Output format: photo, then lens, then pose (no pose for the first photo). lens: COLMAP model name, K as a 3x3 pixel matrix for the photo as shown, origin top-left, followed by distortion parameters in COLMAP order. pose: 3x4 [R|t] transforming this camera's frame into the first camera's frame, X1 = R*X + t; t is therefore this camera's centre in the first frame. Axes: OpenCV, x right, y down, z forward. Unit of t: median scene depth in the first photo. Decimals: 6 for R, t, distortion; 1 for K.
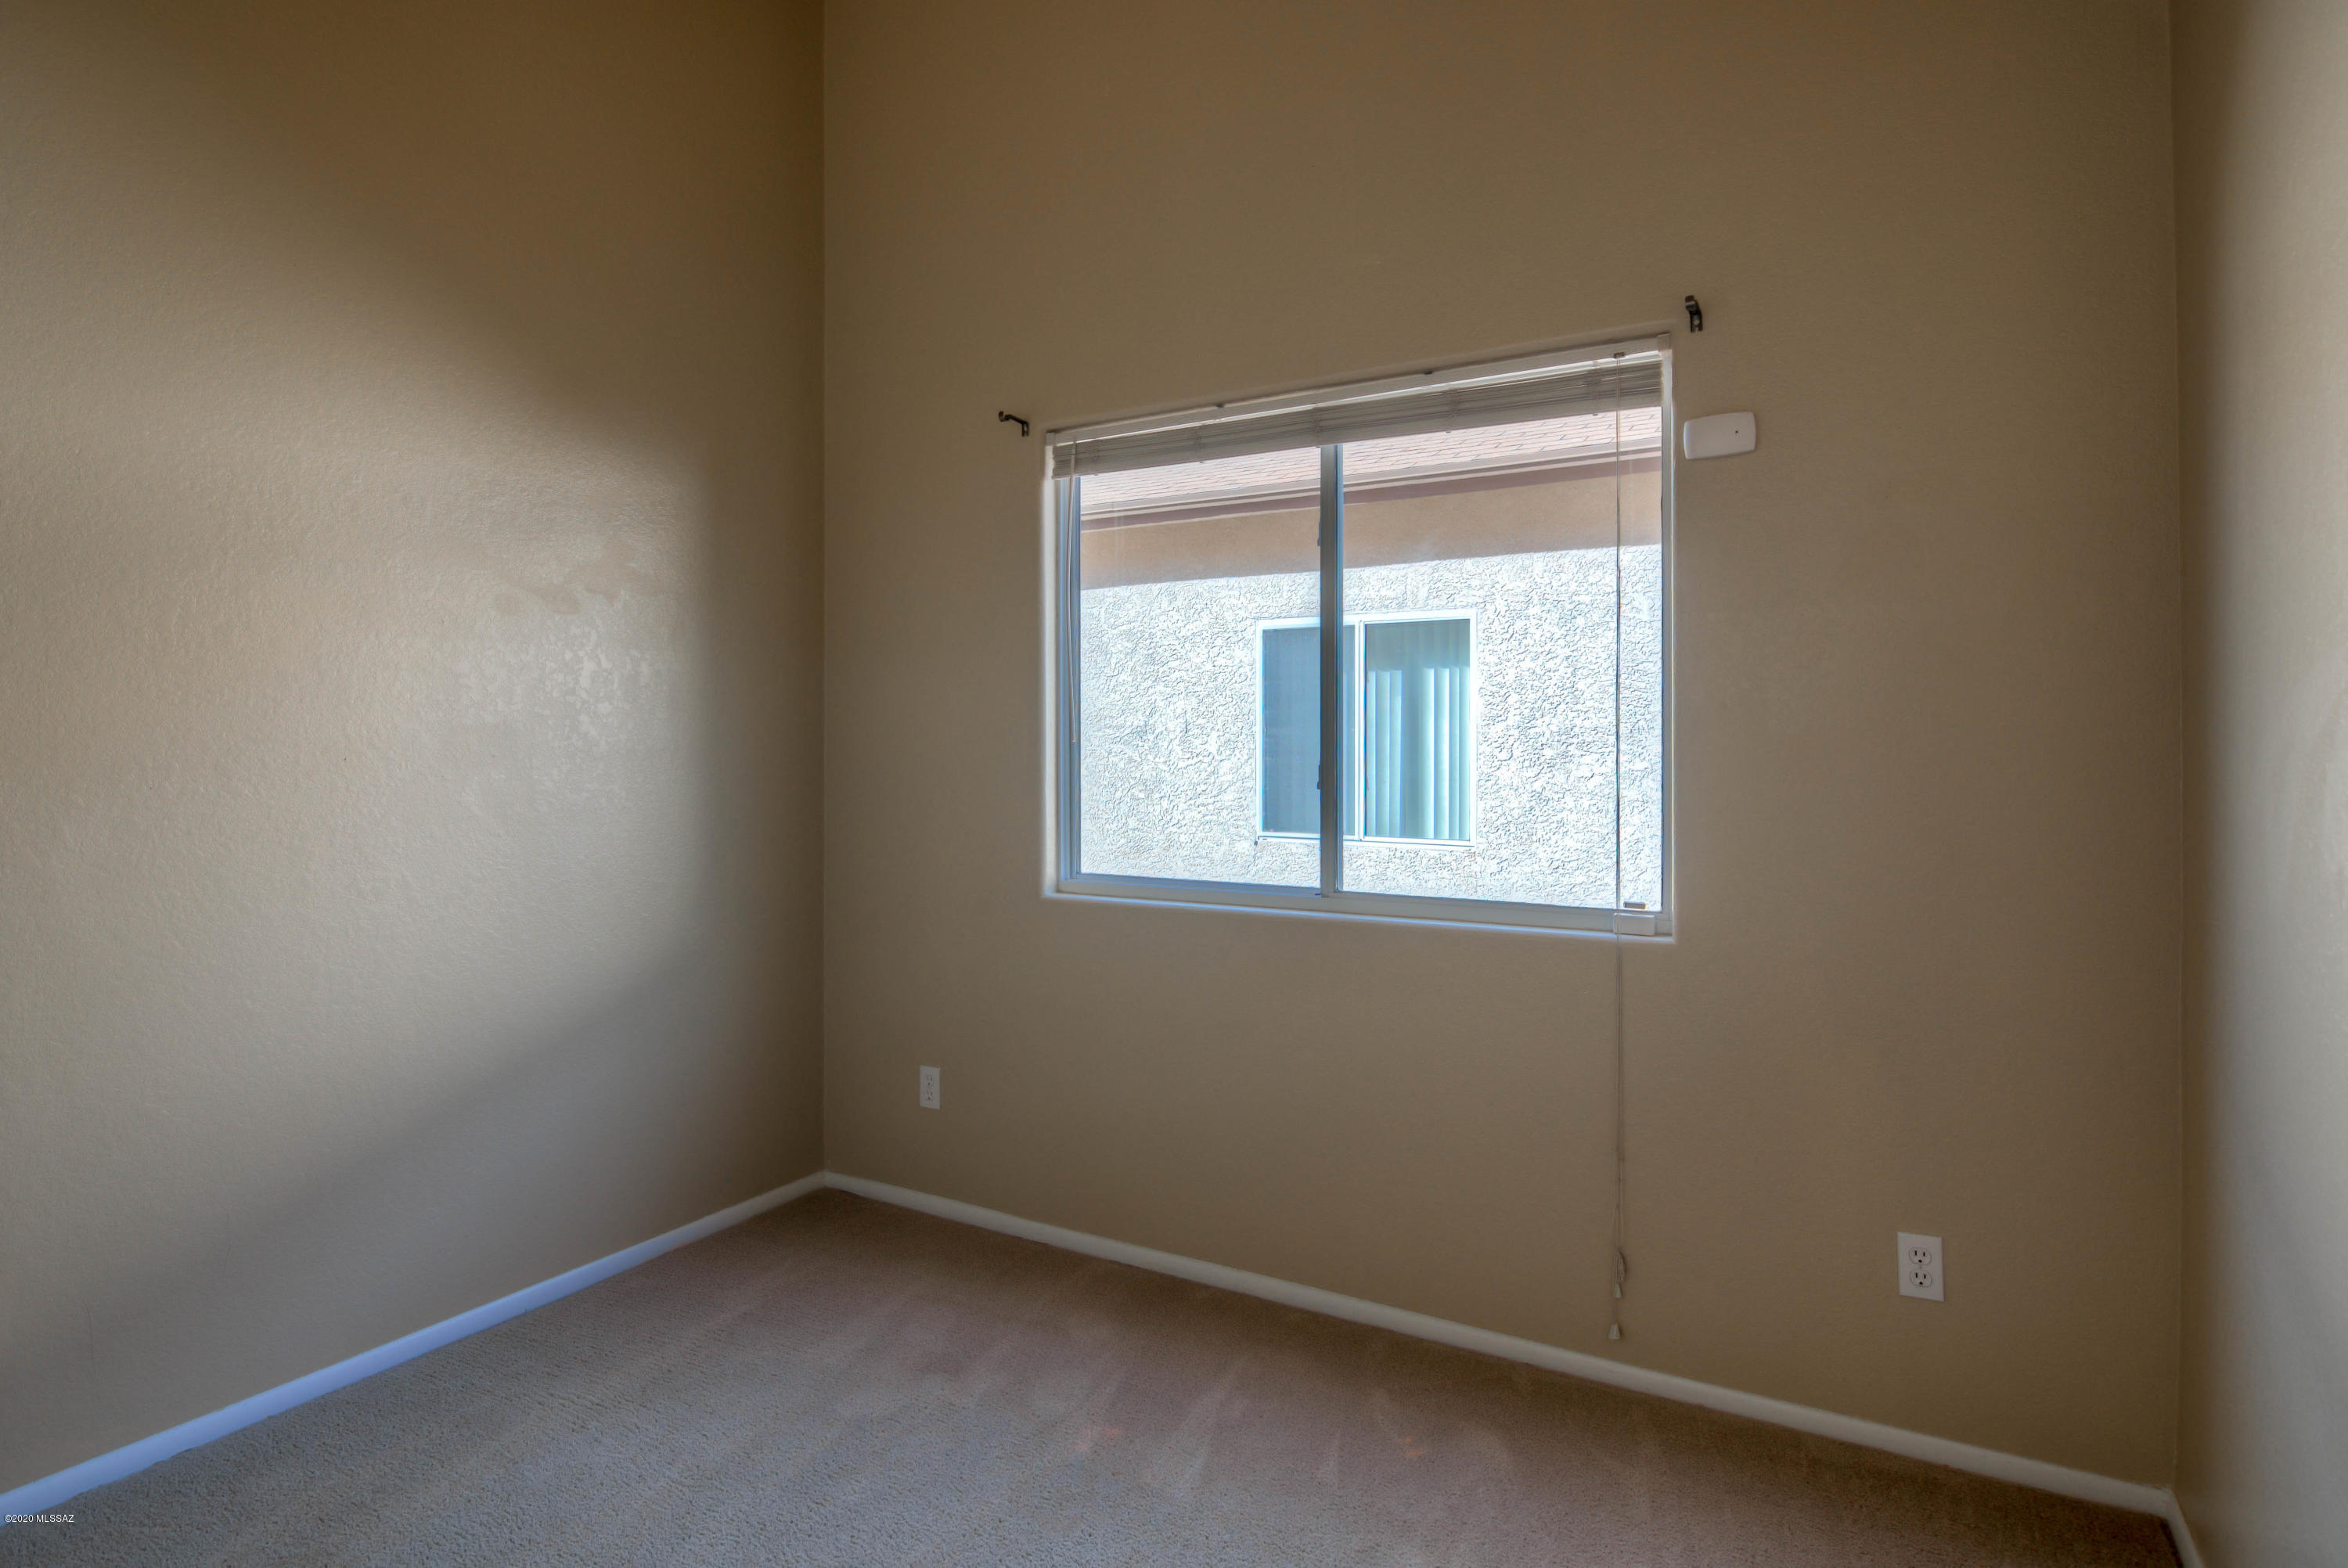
lens RADIAL K [[1226.8, 0, 1143.1], [0, 1226.8, 736.5], [0, 0, 1]] dist [-0.000721, -0.010560]
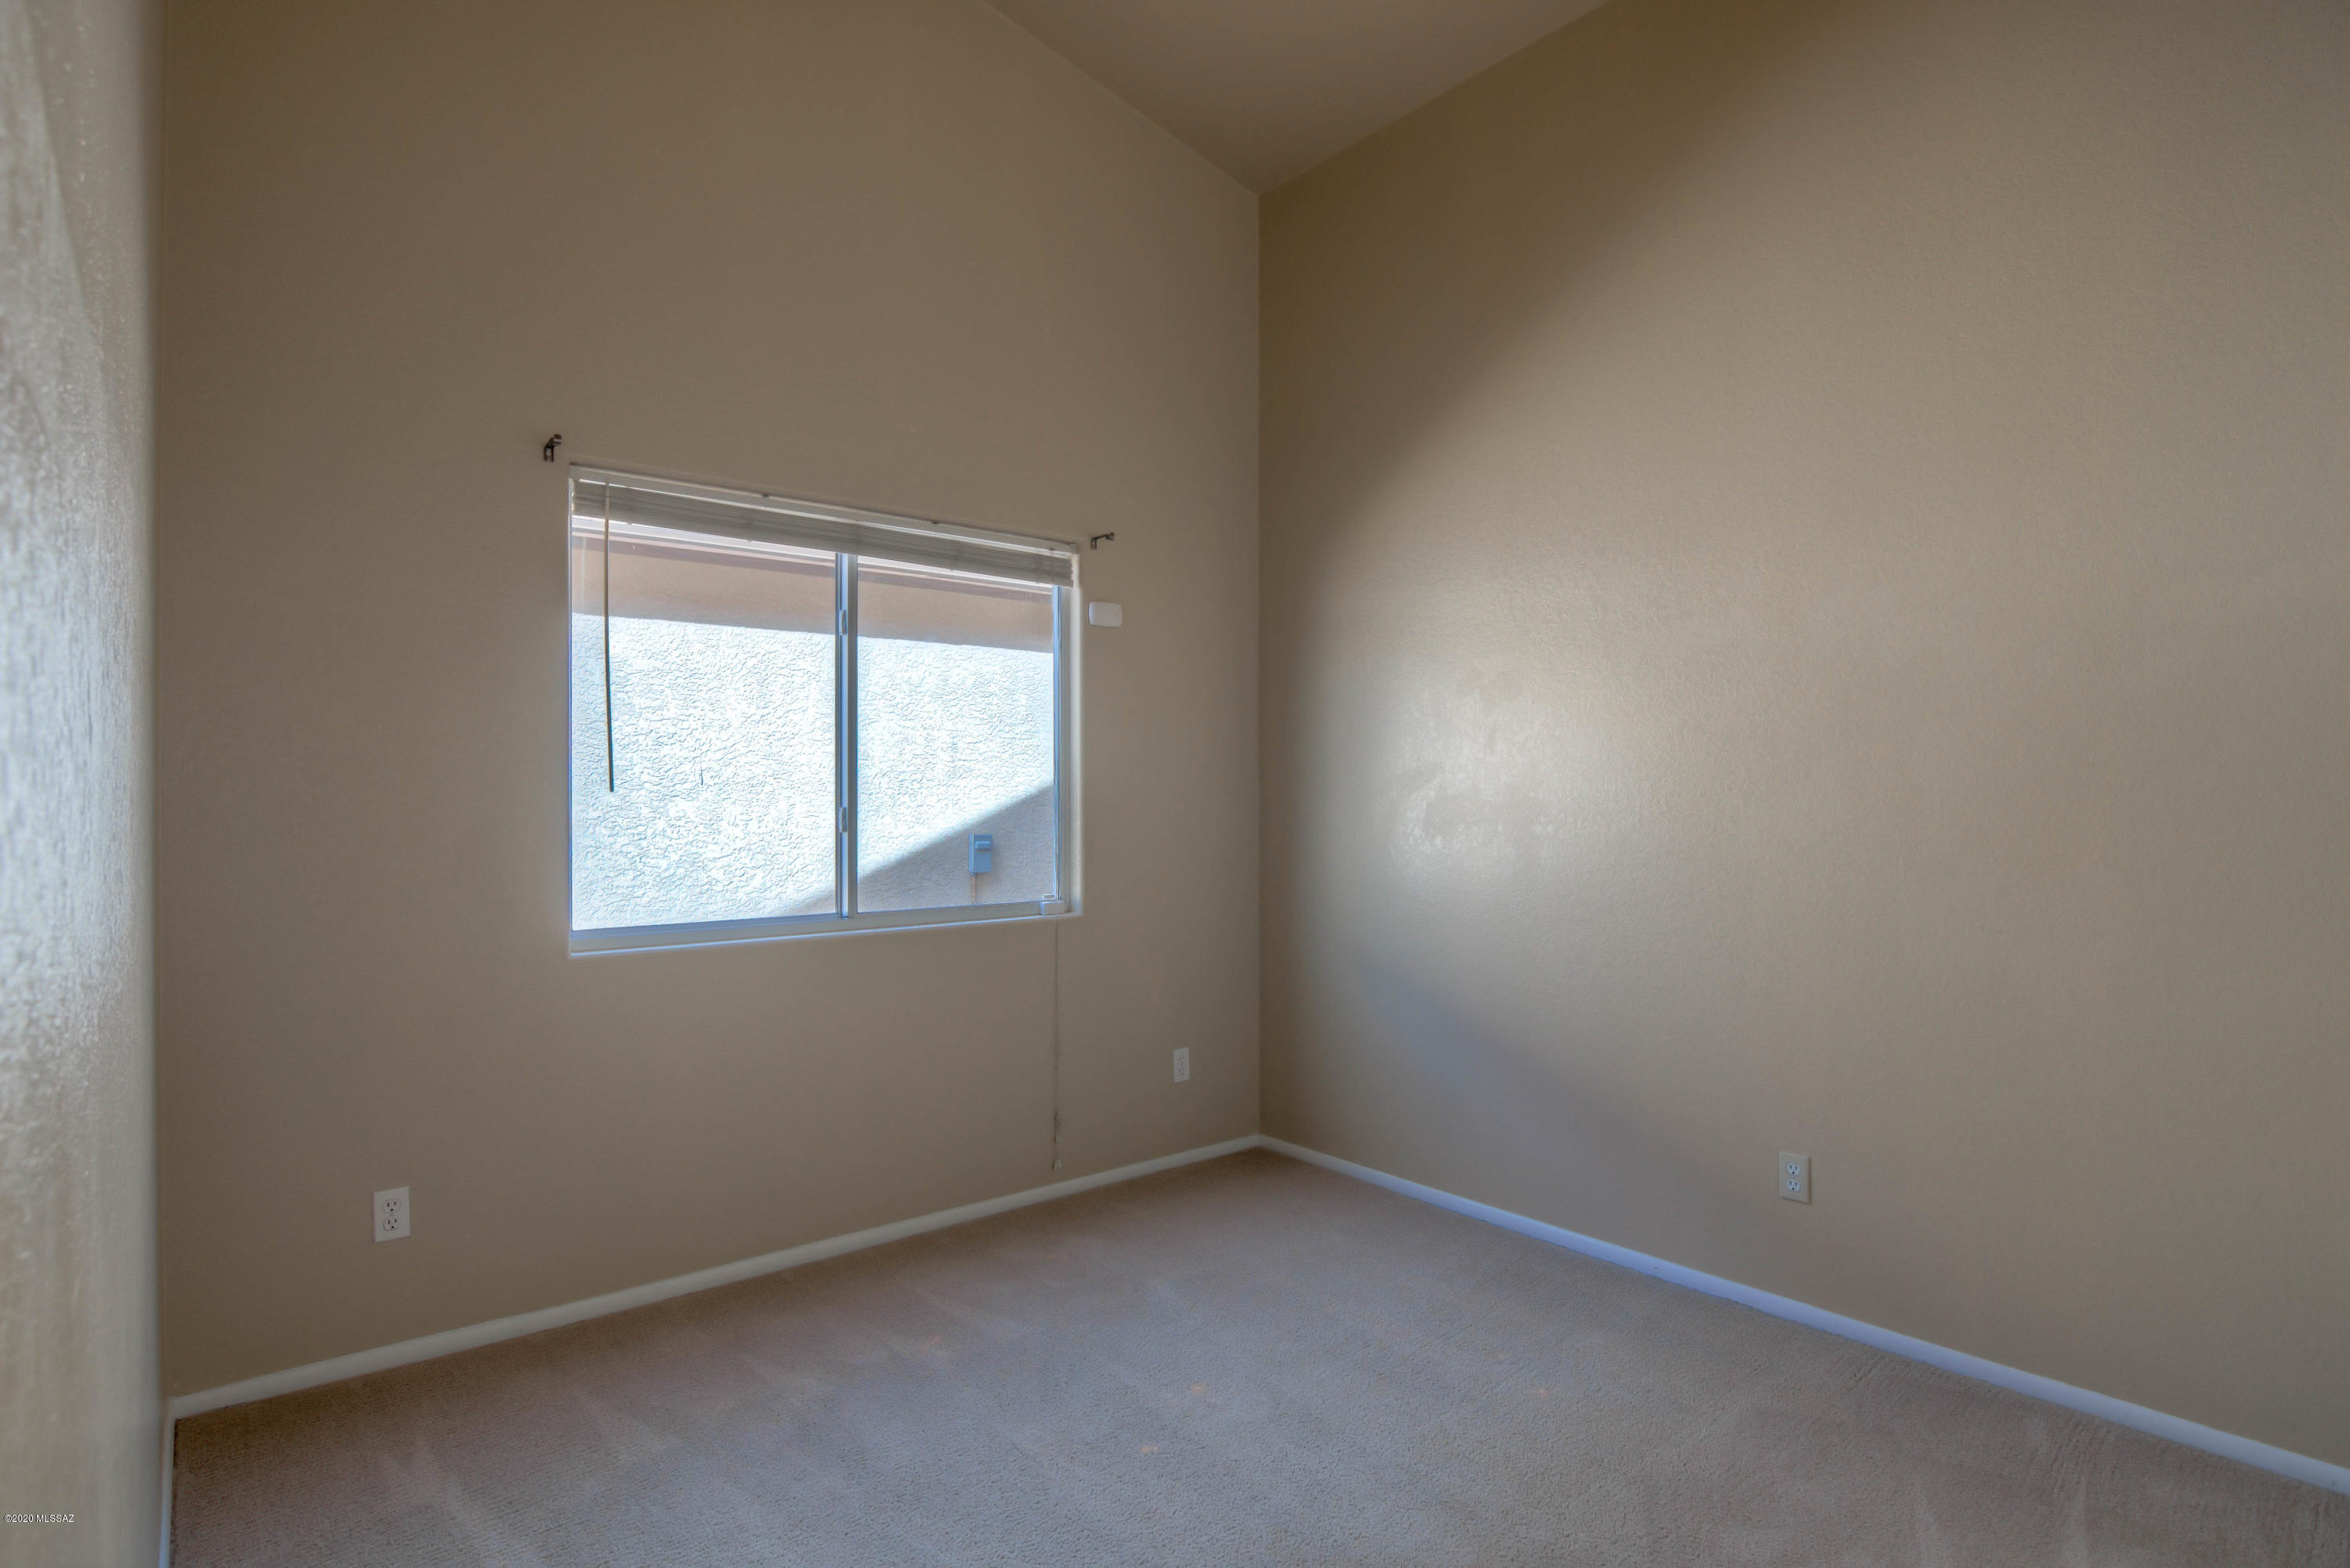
lens RADIAL K [[1215.2, 0, 1175.0], [0, 1215.2, 784.0], [0, 0, 1]] dist [-0.004787, -0.007920]
pose [[0.332583, 0.008510, 0.943036, -0.893699], [-0.006483, 0.999956, -0.006737, 0.001309], [-0.943052, -0.003873, 0.332623, 0.280623]]
